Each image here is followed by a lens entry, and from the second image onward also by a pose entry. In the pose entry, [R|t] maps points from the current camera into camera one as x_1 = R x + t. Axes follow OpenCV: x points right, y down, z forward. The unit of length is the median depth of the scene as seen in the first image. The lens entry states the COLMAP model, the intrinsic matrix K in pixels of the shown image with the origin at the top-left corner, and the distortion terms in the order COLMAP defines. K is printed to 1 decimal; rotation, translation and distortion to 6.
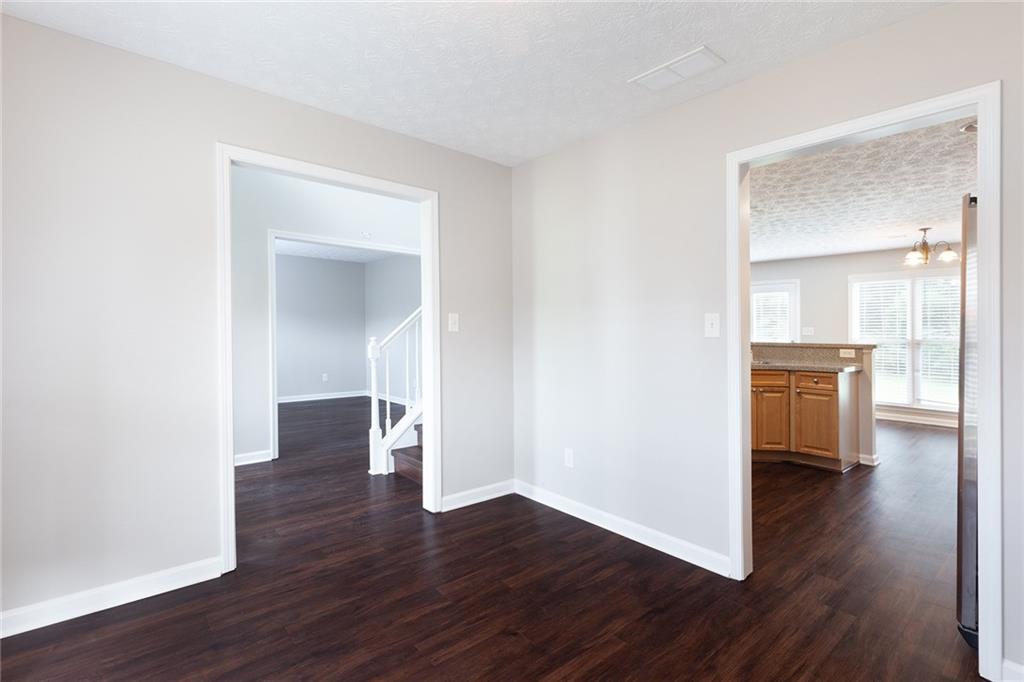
lens RADIAL K [[509.9, 0, 510.5], [0, 509.9, 325.0], [0, 0, 1]] dist [-0.002017, -0.000395]
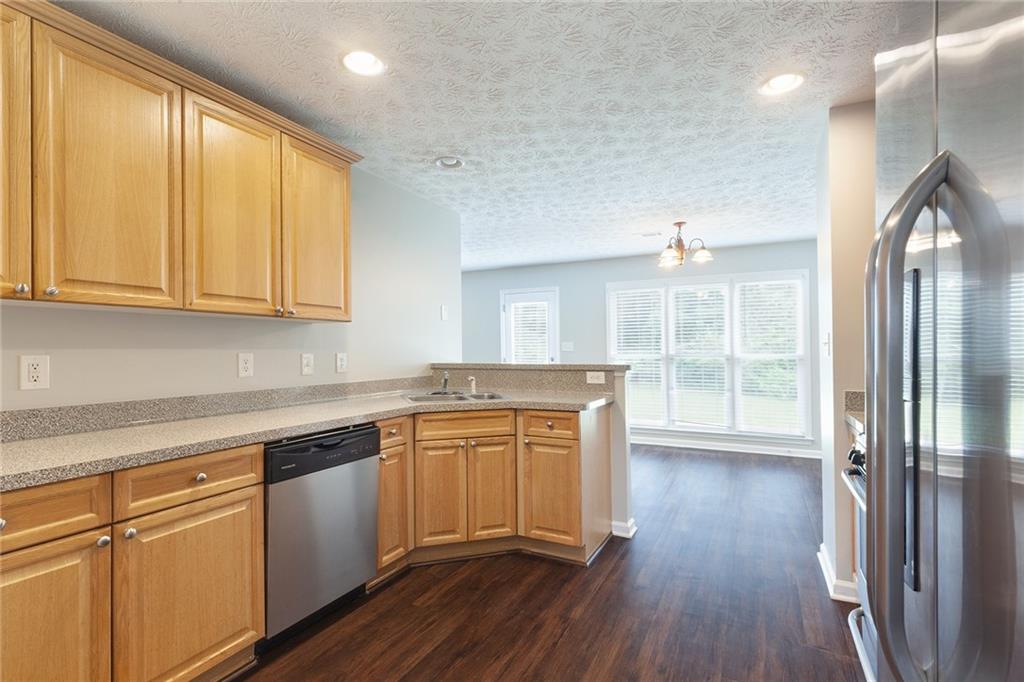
lens RADIAL K [[490.0, 0, 507.8], [0, 490.0, 340.1], [0, 0, 1]] dist [0.002981, 0.000532]
pose [[0.934133, -0.008330, 0.356827, 0.316953], [0.010286, 0.999941, -0.003585, 0.004886], [-0.356776, 0.007019, 0.934164, 0.424300]]
